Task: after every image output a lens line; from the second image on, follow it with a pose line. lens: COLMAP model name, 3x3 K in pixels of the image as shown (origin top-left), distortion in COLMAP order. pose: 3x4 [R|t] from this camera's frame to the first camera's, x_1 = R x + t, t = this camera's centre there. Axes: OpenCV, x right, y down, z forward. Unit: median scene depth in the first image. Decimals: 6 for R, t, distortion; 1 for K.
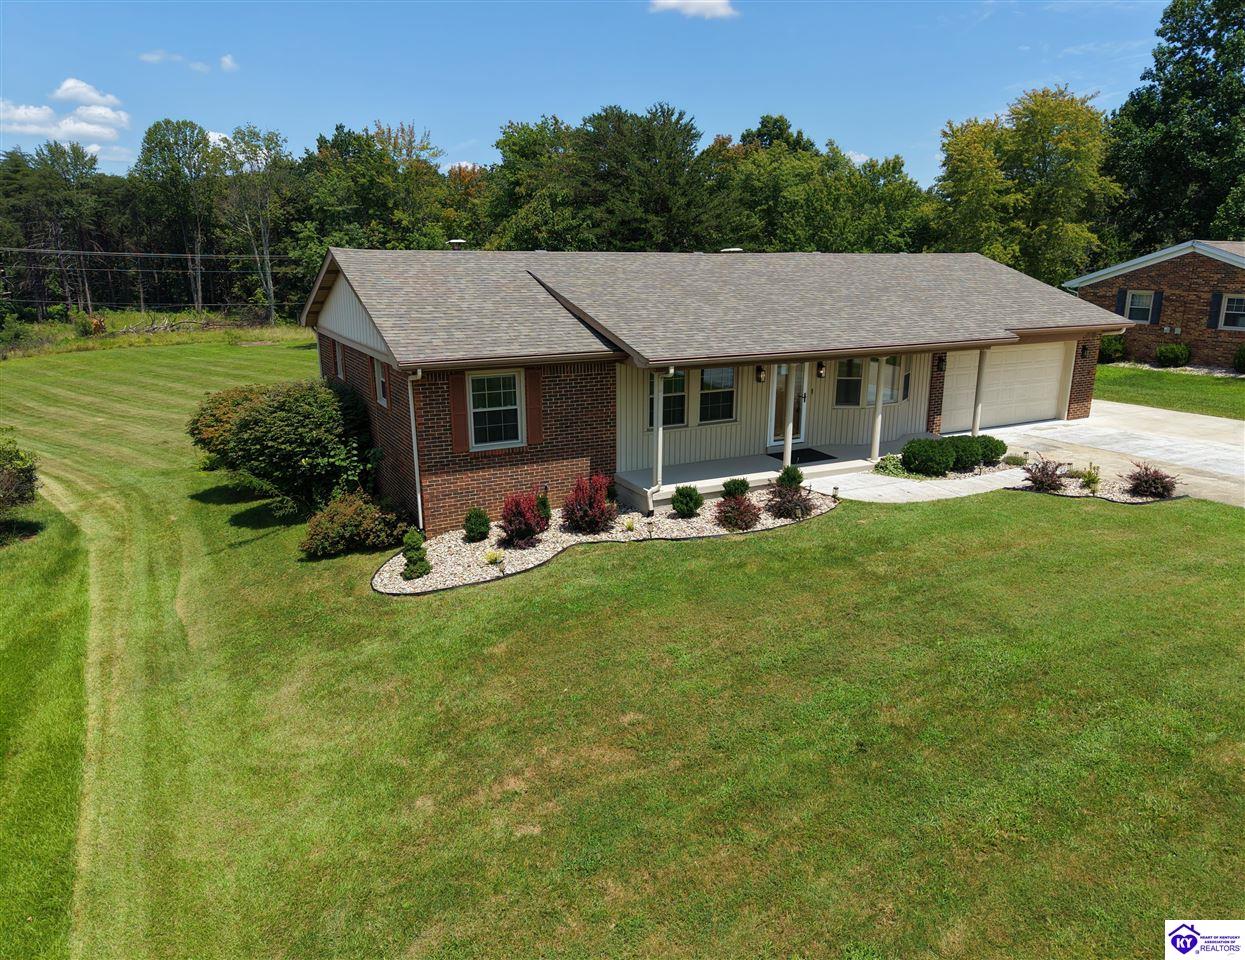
lens RADIAL K [[877.4, 0, 622.5], [0, 877.4, 480.0], [0, 0, 1]] dist [0.012680, -0.017812]
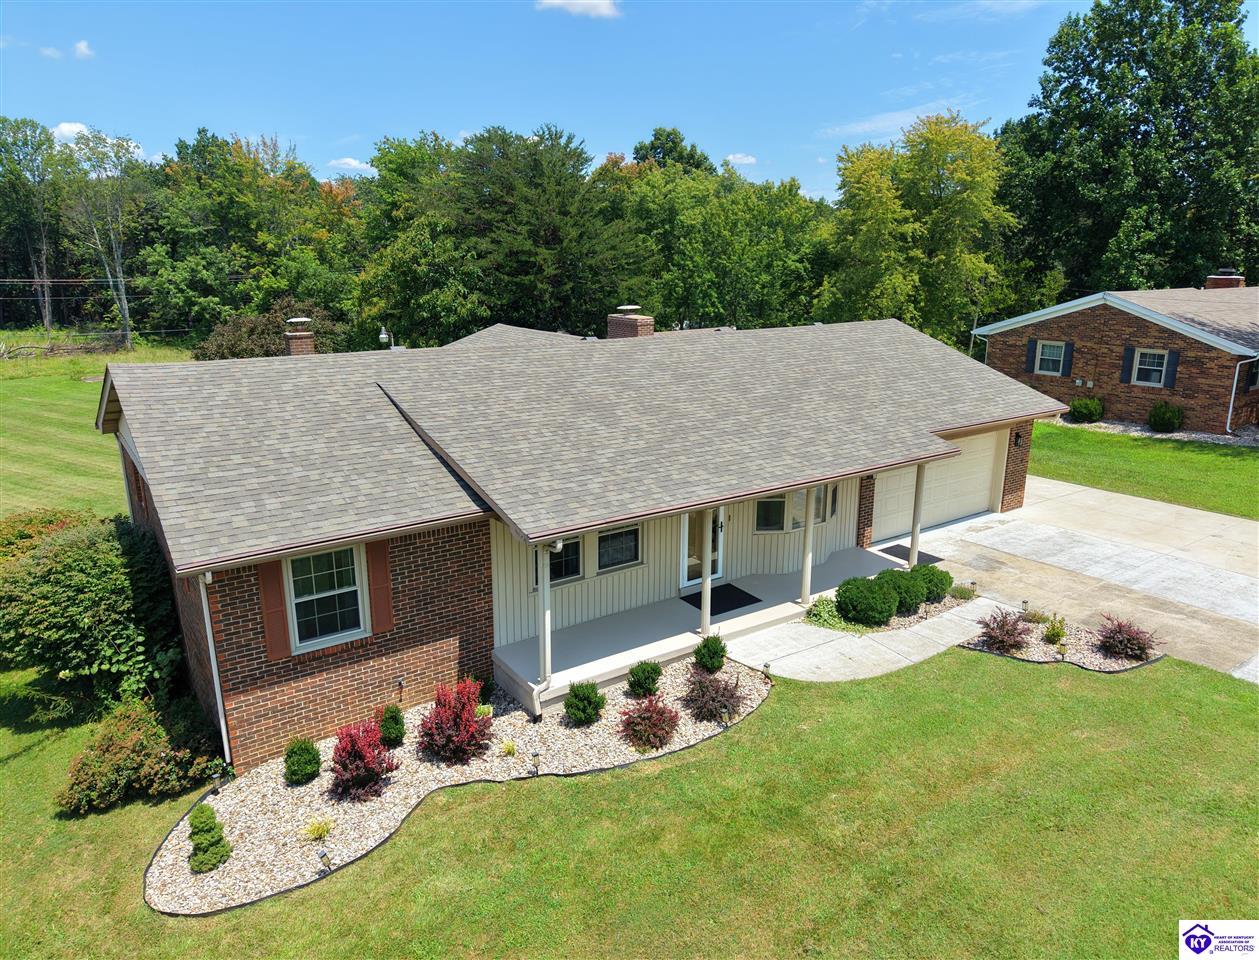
lens RADIAL K [[885.0, 0, 629.5], [0, 885.0, 480.0], [0, 0, 1]] dist [0.005589, -0.006640]
pose [[0.992588, -0.029250, 0.117952, 0.012694], [0.029583, 0.999562, -0.001070, -0.081417], [-0.117869, 0.004552, 0.993019, 0.098488]]
